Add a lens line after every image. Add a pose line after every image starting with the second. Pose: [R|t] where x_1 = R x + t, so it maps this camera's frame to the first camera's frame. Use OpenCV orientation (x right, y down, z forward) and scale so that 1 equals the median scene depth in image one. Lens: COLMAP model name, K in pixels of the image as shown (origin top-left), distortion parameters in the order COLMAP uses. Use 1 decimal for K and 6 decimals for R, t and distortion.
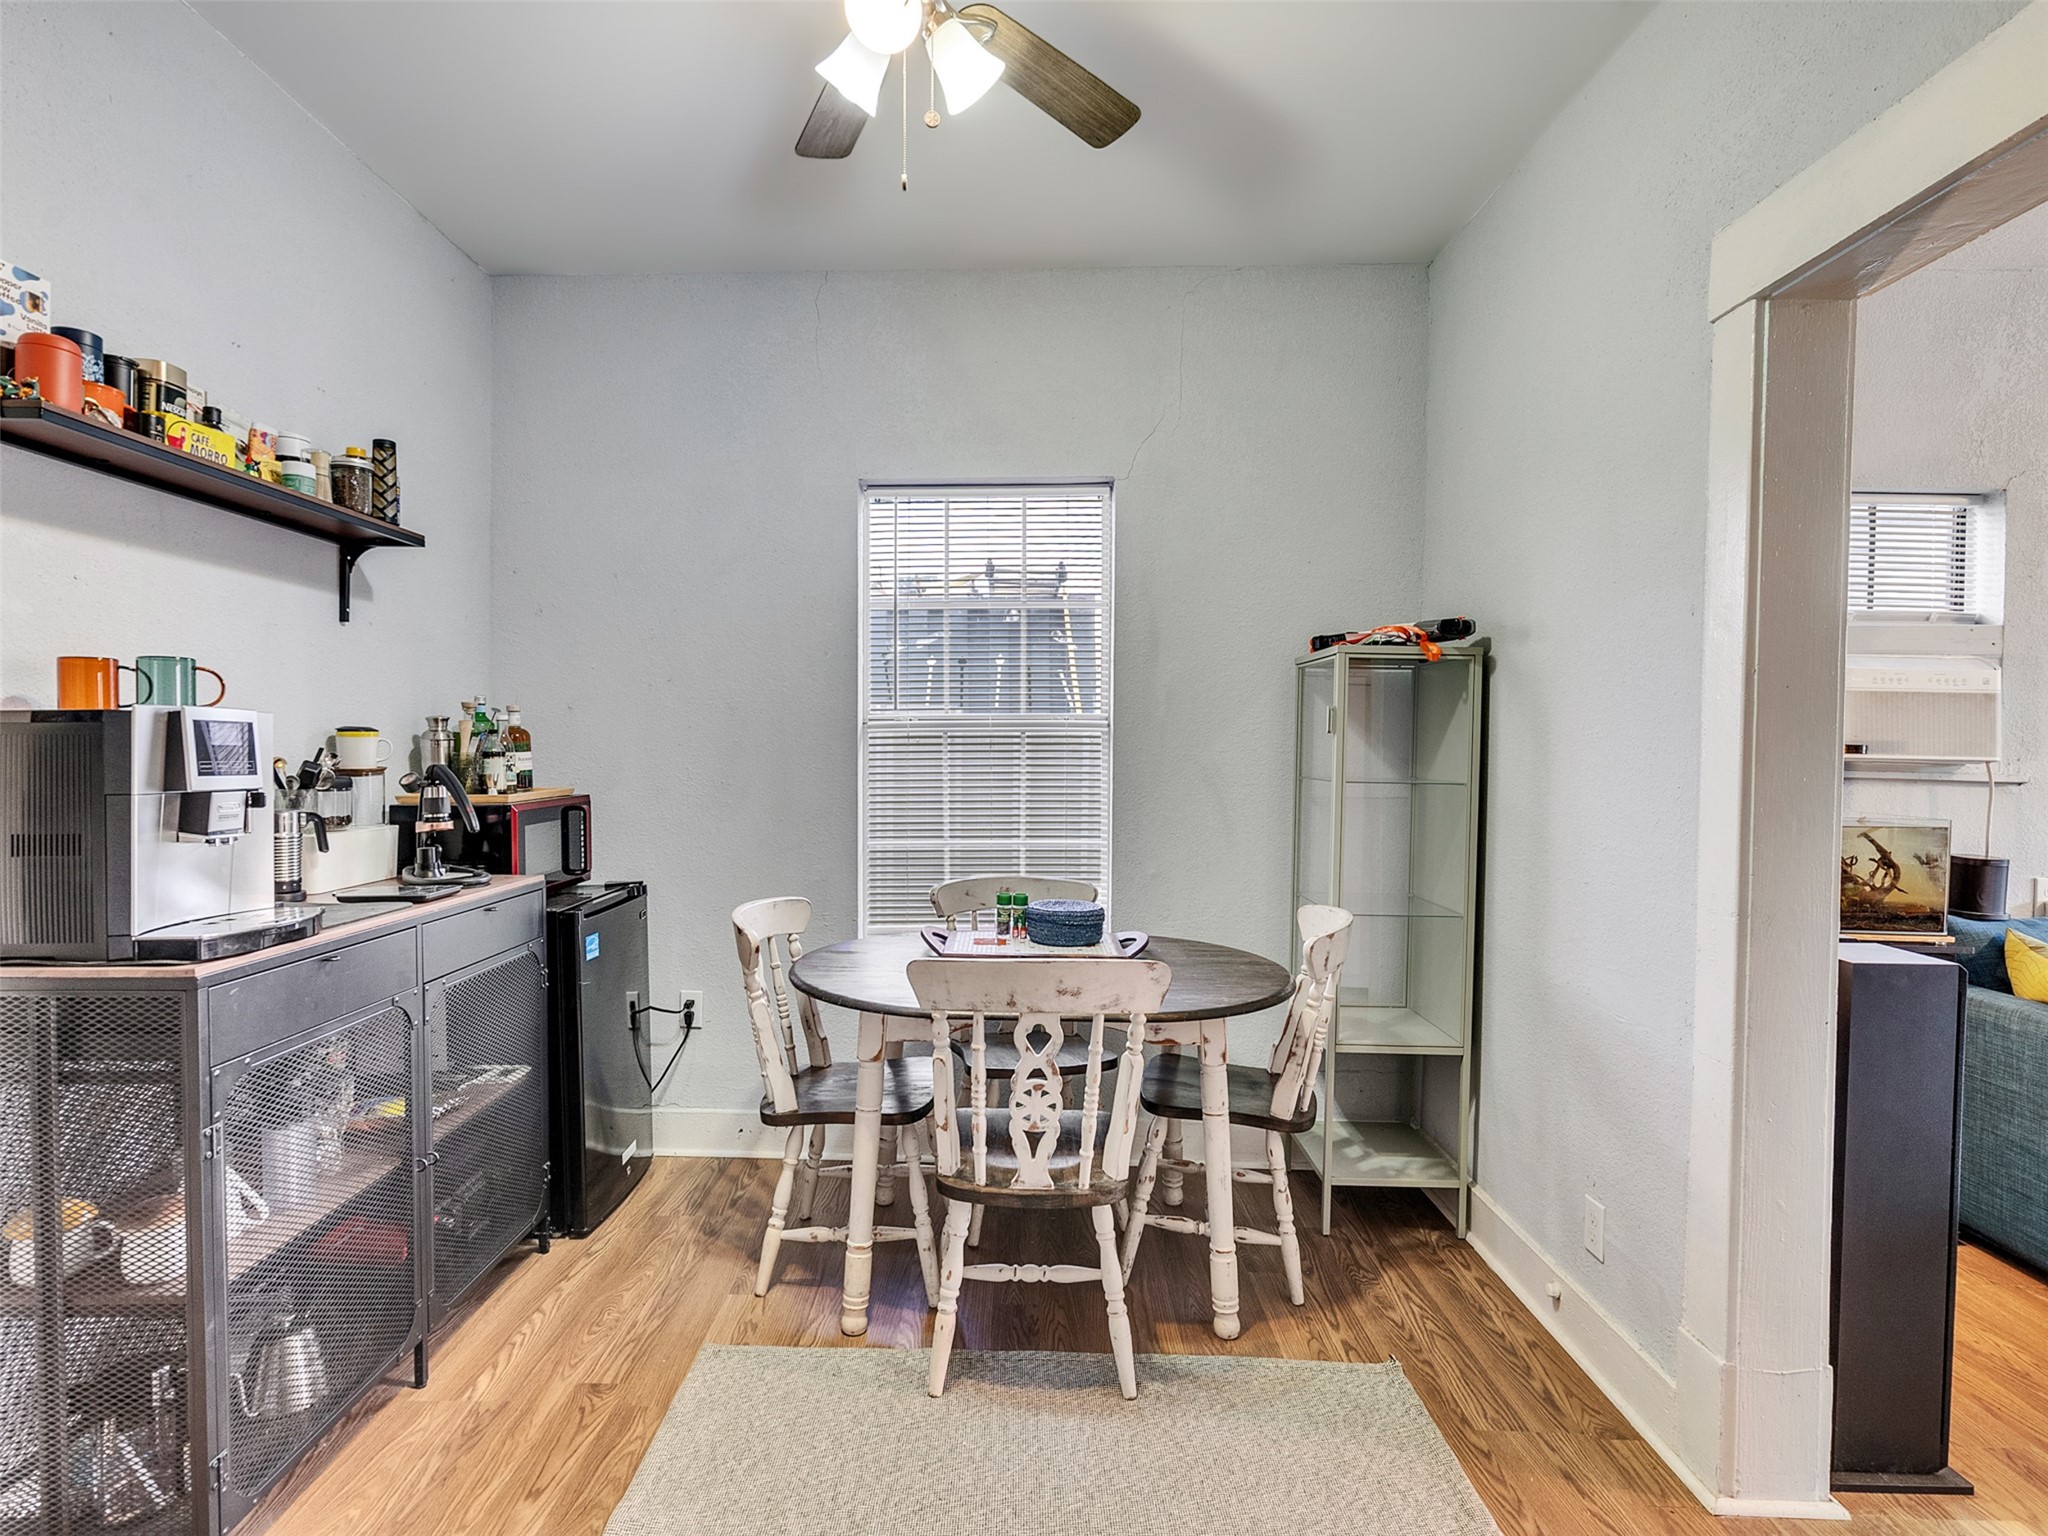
lens RADIAL K [[1034.3, 0, 1014.5], [0, 1034.3, 760.0], [0, 0, 1]] dist [-0.000296, 0.002365]
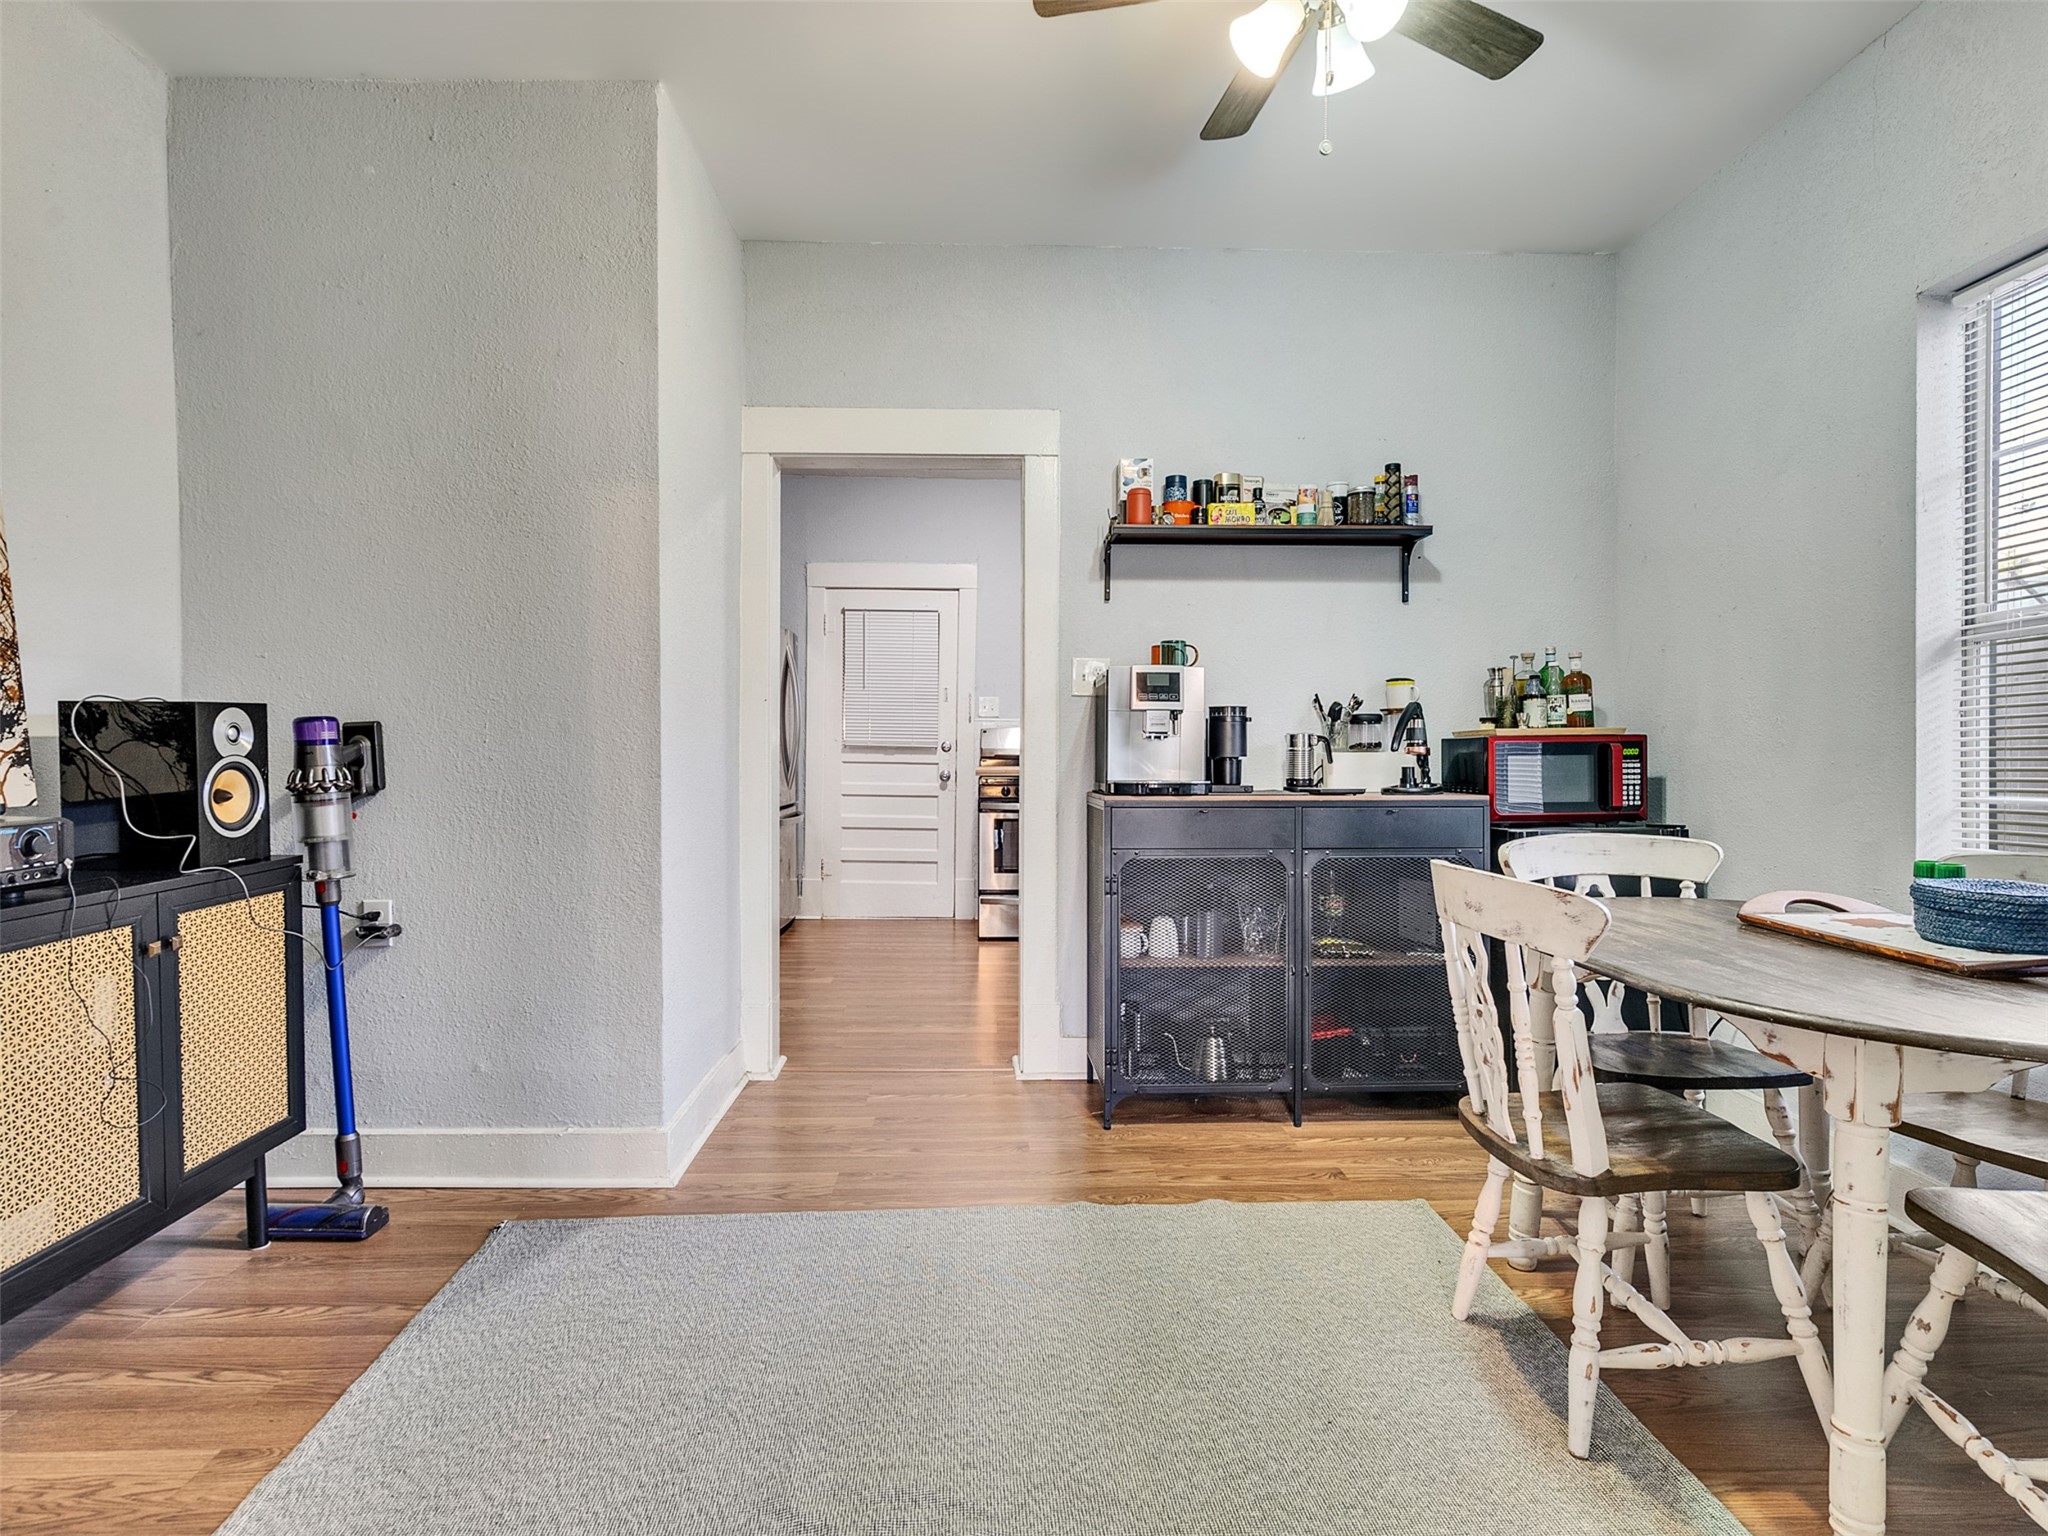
lens RADIAL K [[1034.3, 0, 1011.7], [0, 1034.3, 768.9], [0, 0, 1]] dist [-0.000296, 0.002365]
pose [[0.029705, 0.006835, -0.999535, 0.751633], [-0.013323, 0.999890, 0.006442, 0.090479], [0.999470, 0.013126, 0.029793, 0.479381]]
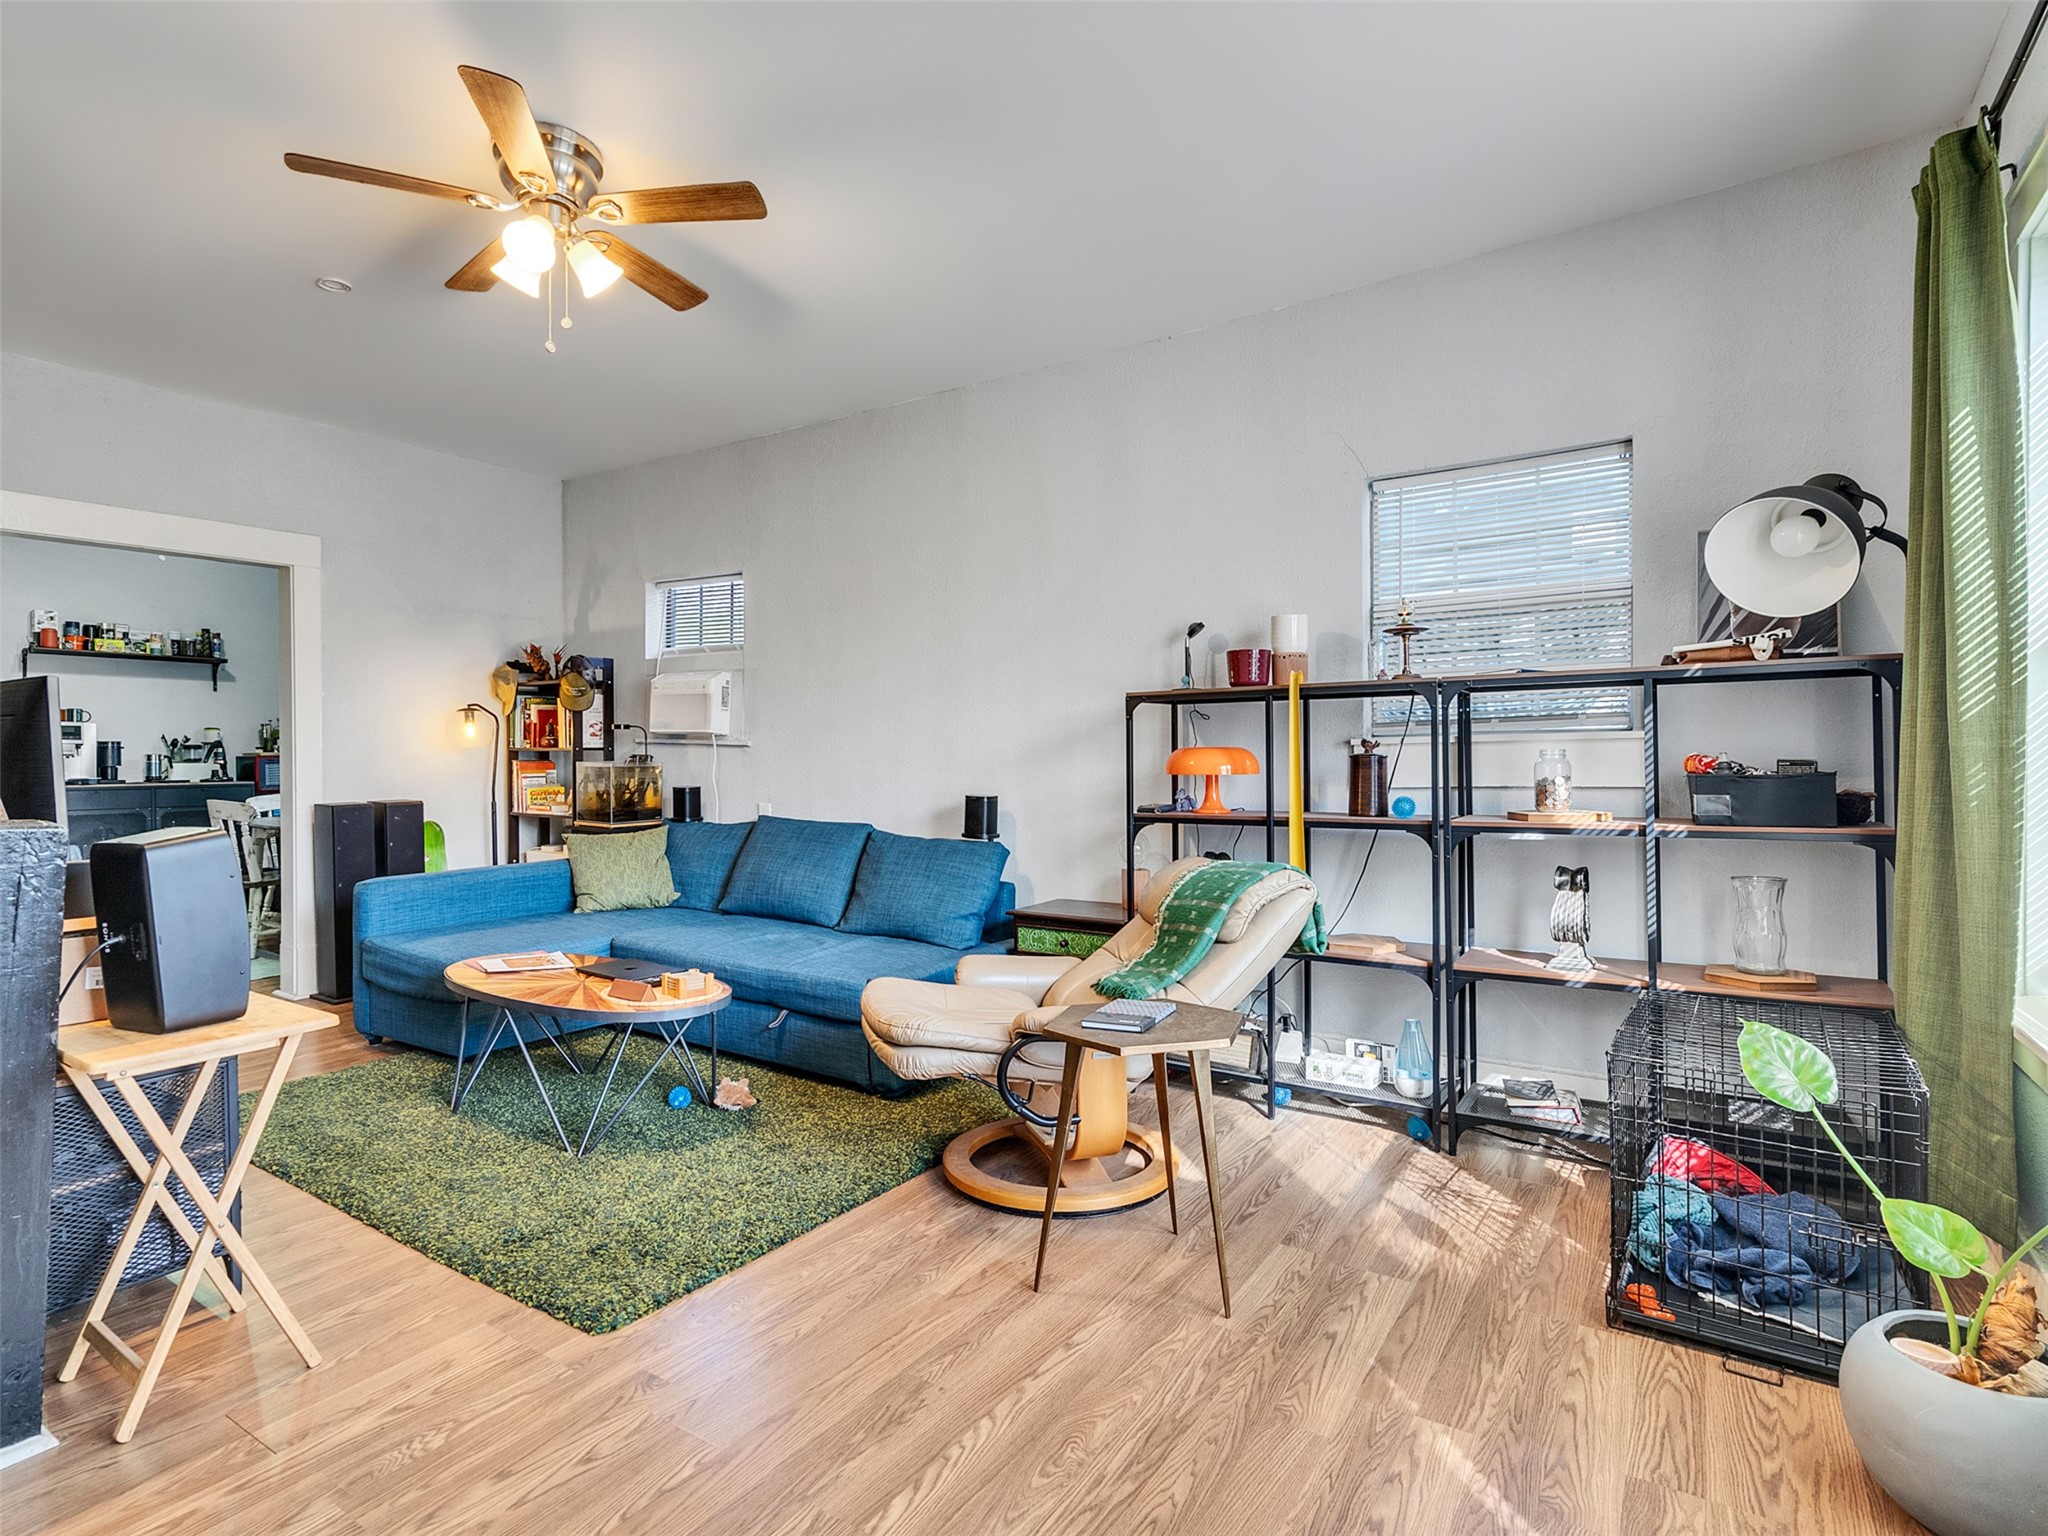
lens RADIAL K [[1034.3, 0, 993.4], [0, 1034.3, 760.1], [0, 0, 1]] dist [-0.000296, 0.002365]
pose [[0.831437, -0.001188, -0.555618, 2.930714], [-0.002245, 0.999982, -0.005499, 0.073573], [0.555615, 0.005819, 0.831419, -0.192957]]
